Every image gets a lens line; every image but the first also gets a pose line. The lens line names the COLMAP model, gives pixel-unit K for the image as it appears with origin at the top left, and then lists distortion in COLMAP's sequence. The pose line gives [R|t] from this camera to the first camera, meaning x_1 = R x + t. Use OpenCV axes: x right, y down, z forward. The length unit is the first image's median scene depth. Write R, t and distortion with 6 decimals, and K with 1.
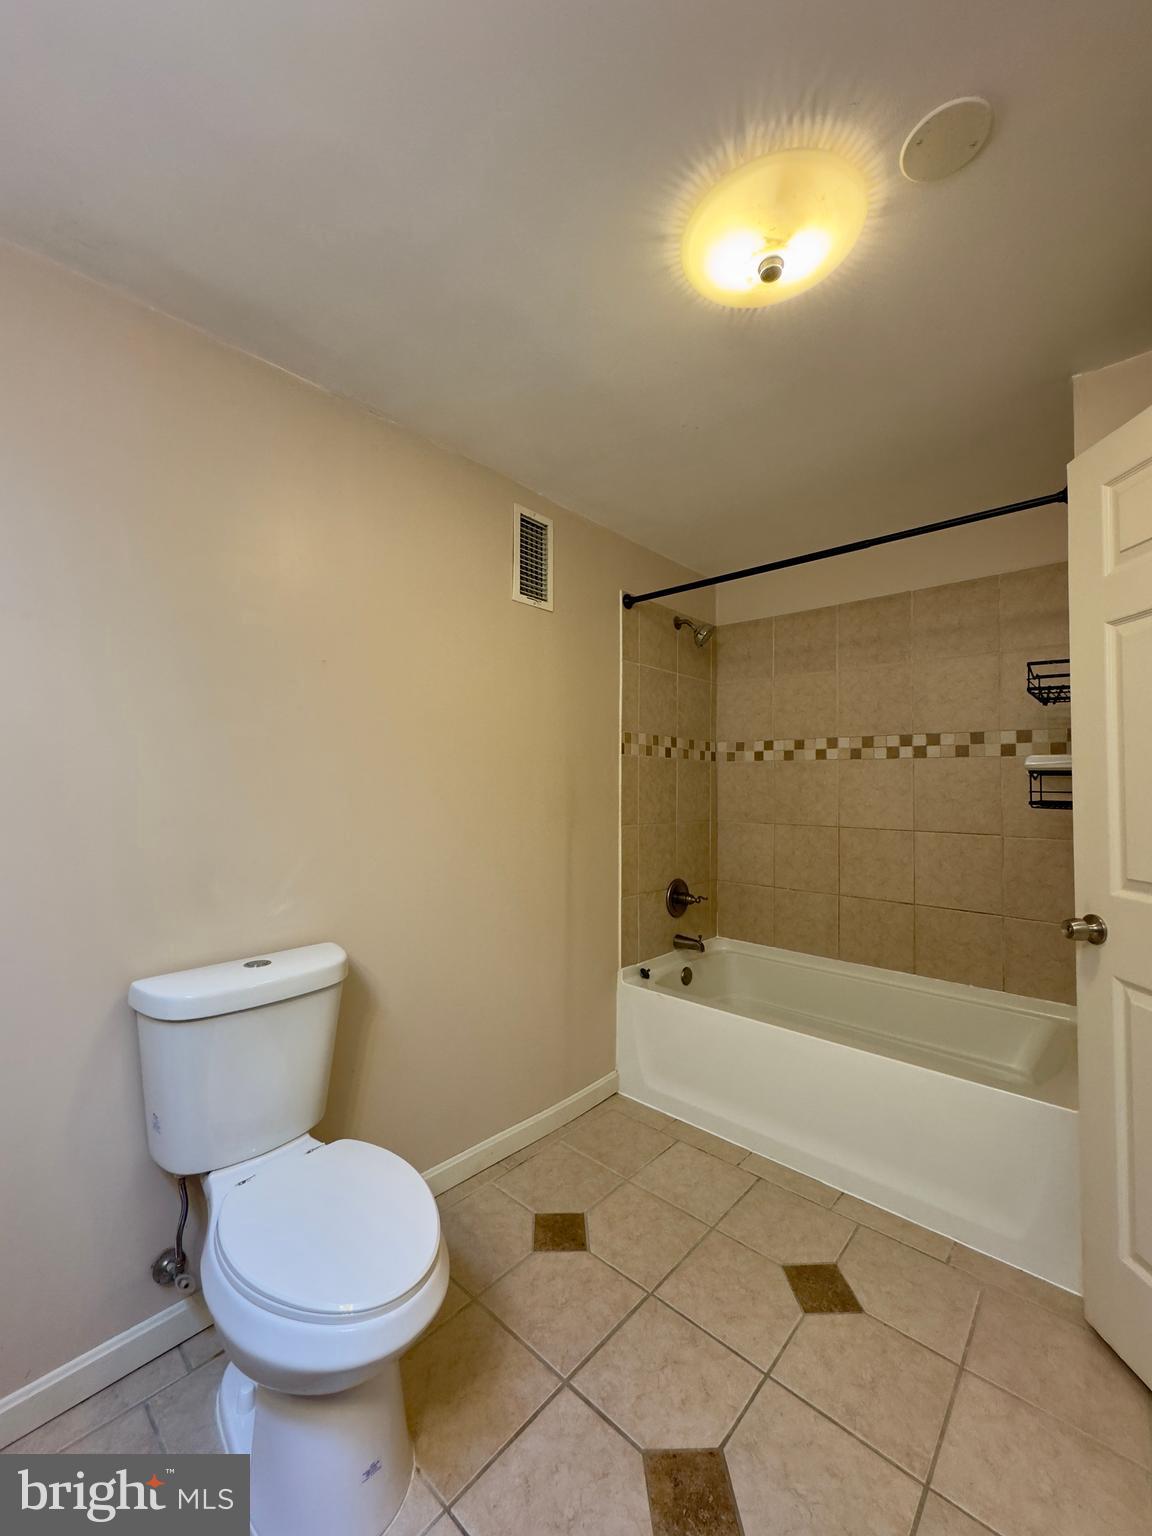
lens RADIAL K [[603.5, 0, 576.0], [0, 603.5, 768.0], [0, 0, 1]] dist [-0.000094, -0.000051]
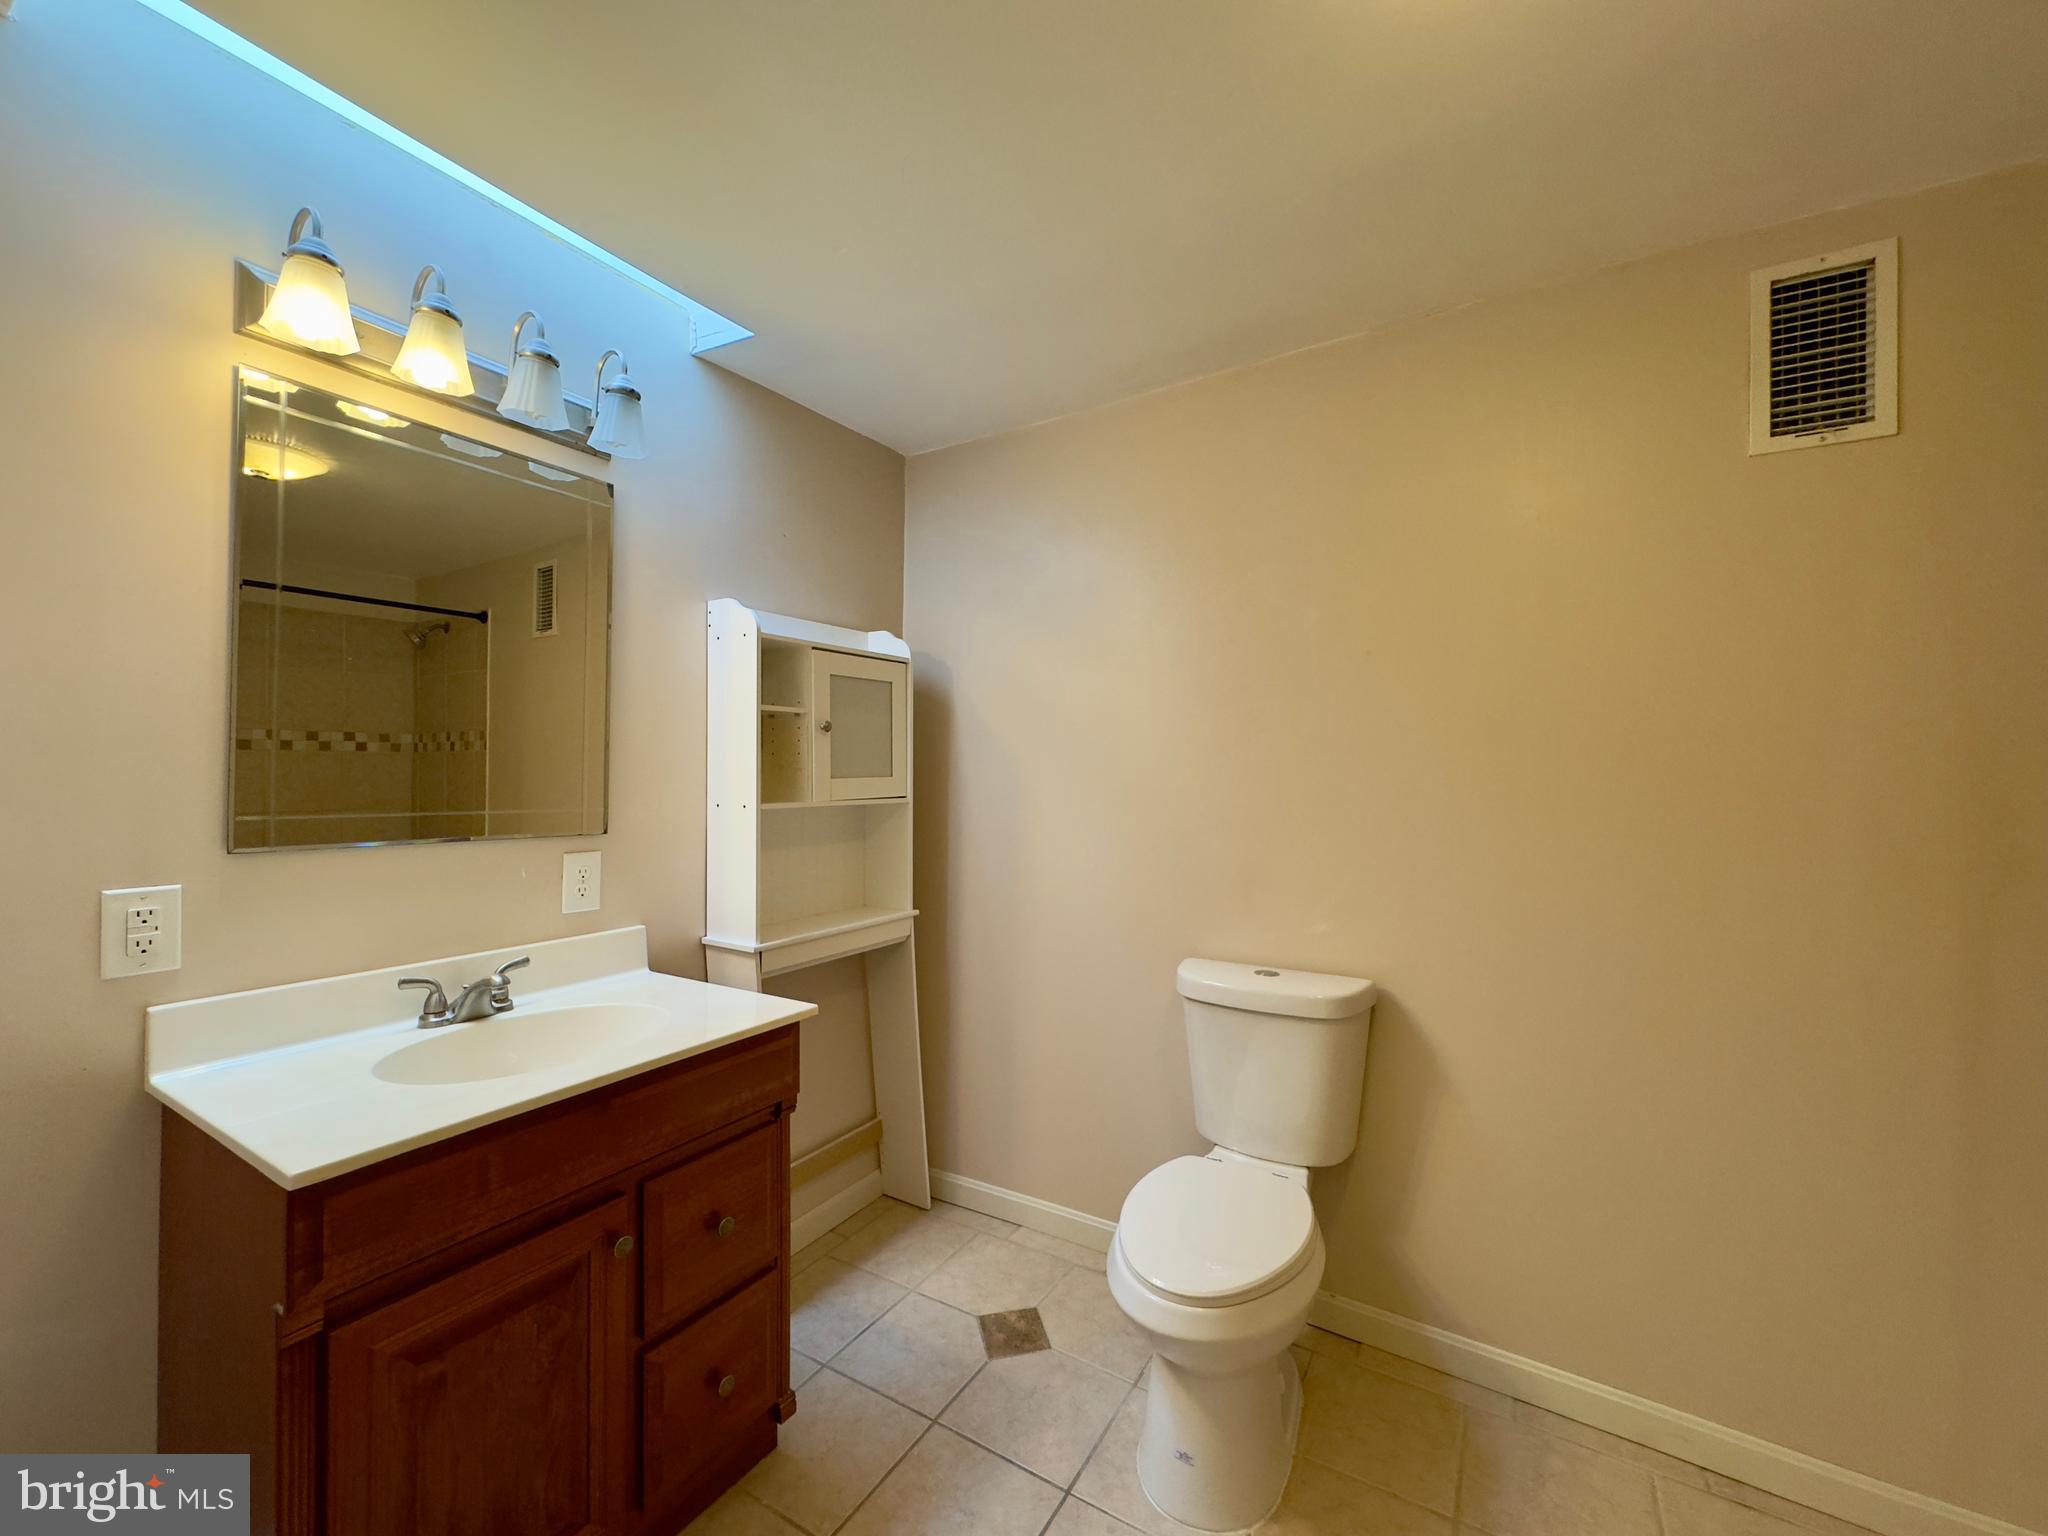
lens RADIAL K [[804.6, 0, 1024.0], [0, 804.6, 768.0], [0, 0, 1]] dist [-0.000094, -0.000051]
pose [[0.199789, -0.002646, -0.979835, 0.460416], [0.020653, 0.999786, 0.001512, -0.017229], [0.979621, -0.020539, 0.199801, 0.224293]]
